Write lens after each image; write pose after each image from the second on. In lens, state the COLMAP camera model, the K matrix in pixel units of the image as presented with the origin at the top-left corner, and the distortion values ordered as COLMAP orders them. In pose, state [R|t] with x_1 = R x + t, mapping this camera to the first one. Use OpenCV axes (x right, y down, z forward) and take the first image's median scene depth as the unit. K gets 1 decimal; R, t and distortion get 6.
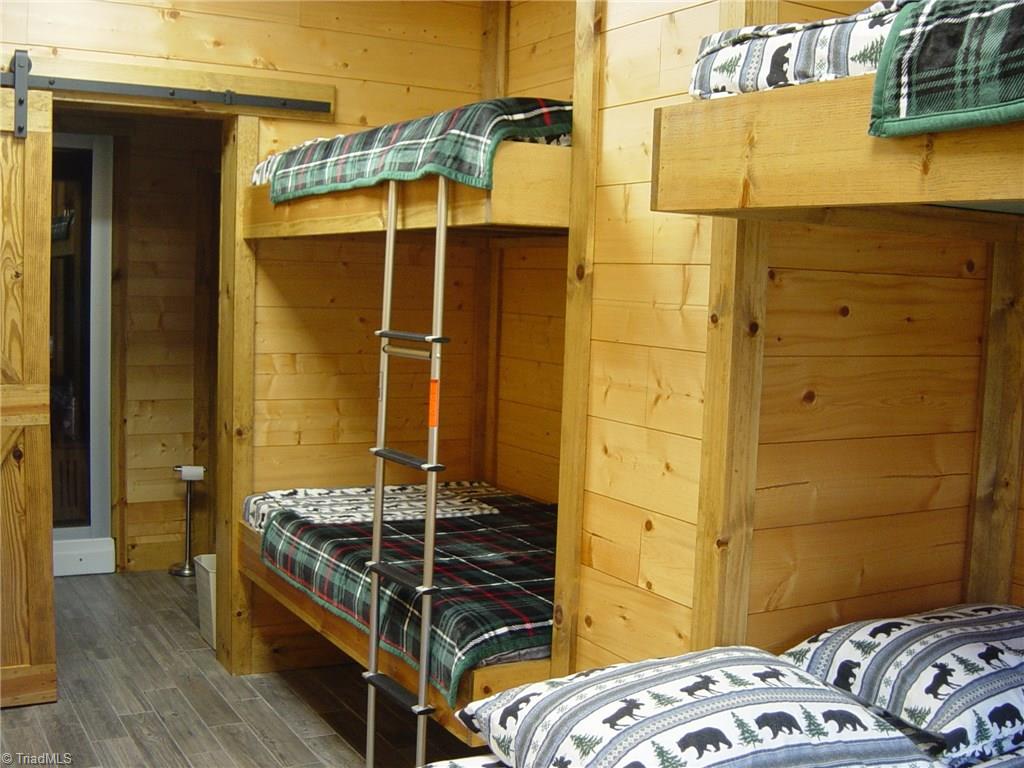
lens RADIAL K [[1191.4, 0, 507.5], [0, 1191.4, 388.3], [0, 0, 1]] dist [-0.101128, 0.000000]
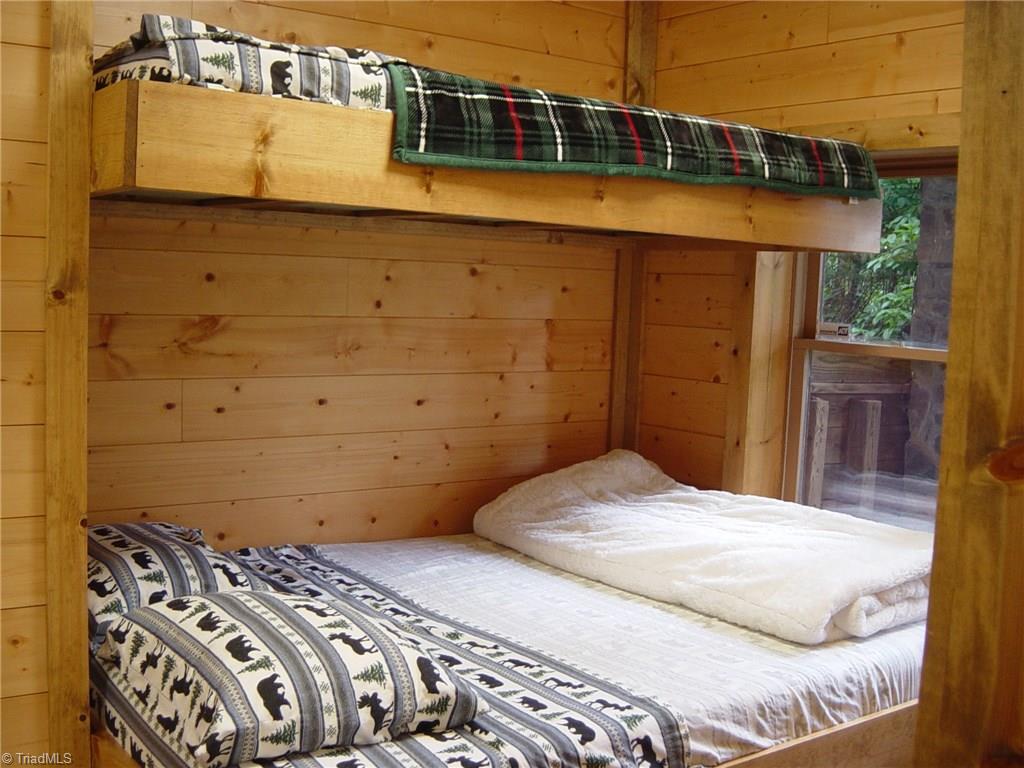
lens RADIAL K [[1191.4, 0, 508.7], [0, 1191.4, 382.6], [0, 0, 1]] dist [-0.101128, 0.000000]
pose [[-0.114280, -0.122164, 0.985909, -1.035988], [0.045265, 0.990740, 0.128009, -0.119327], [-0.992417, 0.059256, -0.107692, 0.964433]]
